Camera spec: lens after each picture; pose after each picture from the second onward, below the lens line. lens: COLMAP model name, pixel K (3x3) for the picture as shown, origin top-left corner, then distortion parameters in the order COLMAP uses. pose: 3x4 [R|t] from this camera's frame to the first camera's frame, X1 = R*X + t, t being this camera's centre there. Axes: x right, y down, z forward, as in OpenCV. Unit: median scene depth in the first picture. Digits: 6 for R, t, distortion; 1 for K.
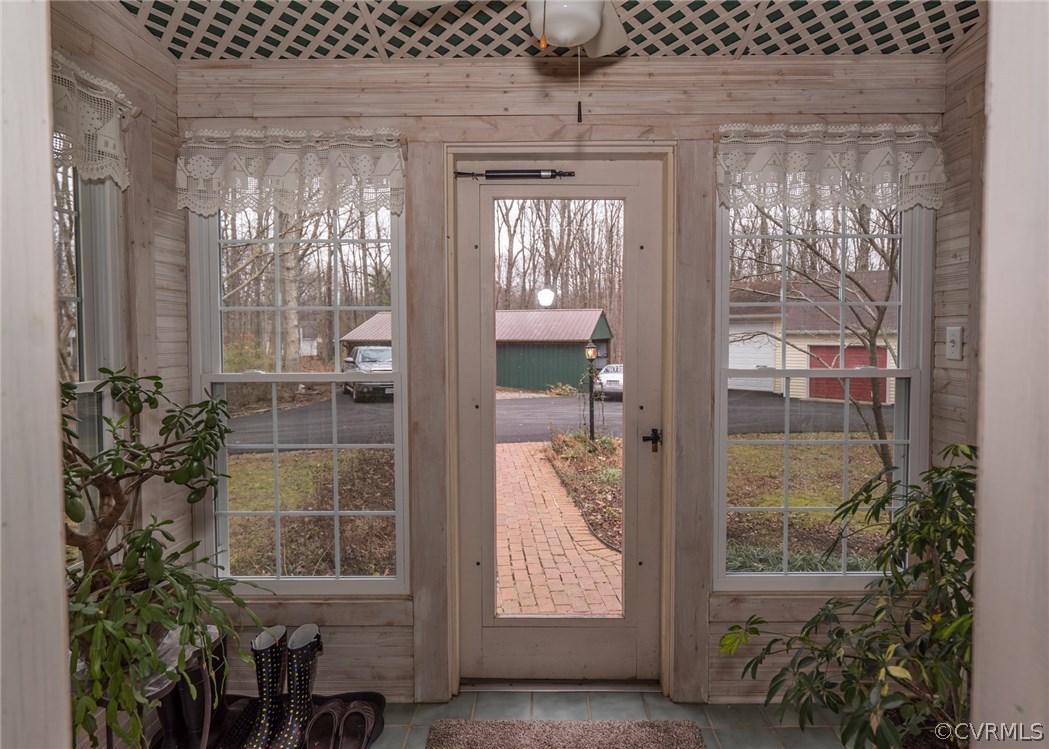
lens RADIAL K [[511.1, 0, 524.5], [0, 511.1, 374.5], [0, 0, 1]] dist [-0.001541, 0.000286]
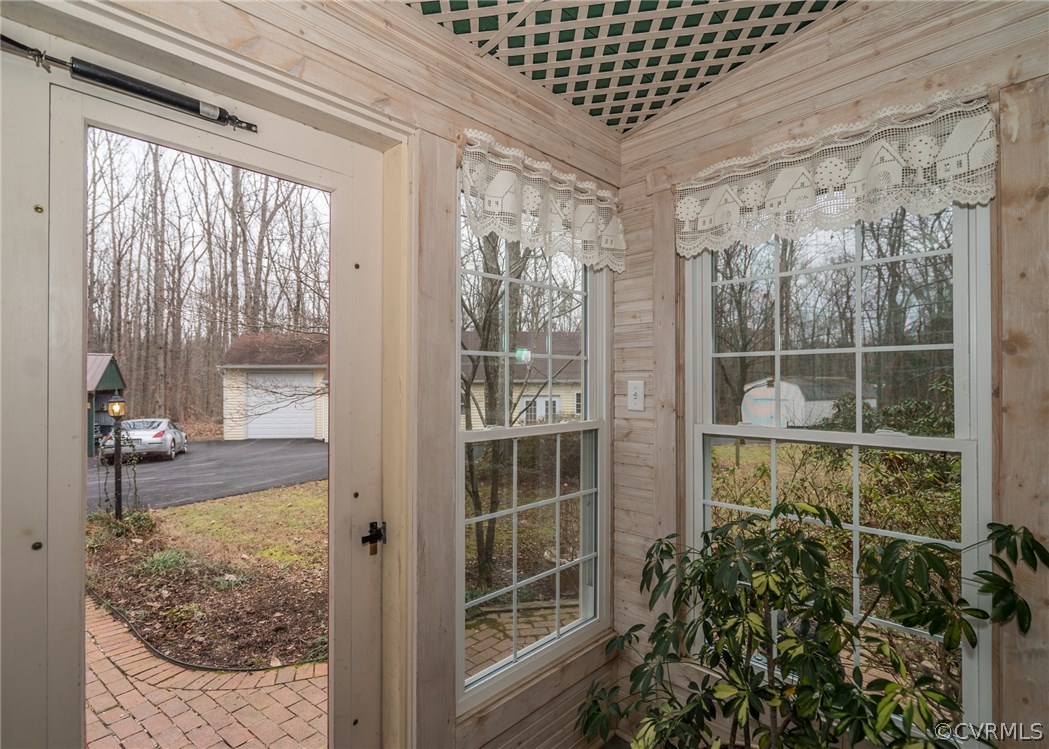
lens RADIAL K [[522.6, 0, 522.2], [0, 522.6, 387.7], [0, 0, 1]] dist [-0.002323, -0.000772]
pose [[0.709446, -0.005513, 0.704738, -0.121958], [0.057815, 0.997054, -0.050403, -0.034946], [-0.702384, 0.076502, 0.707675, 0.366478]]
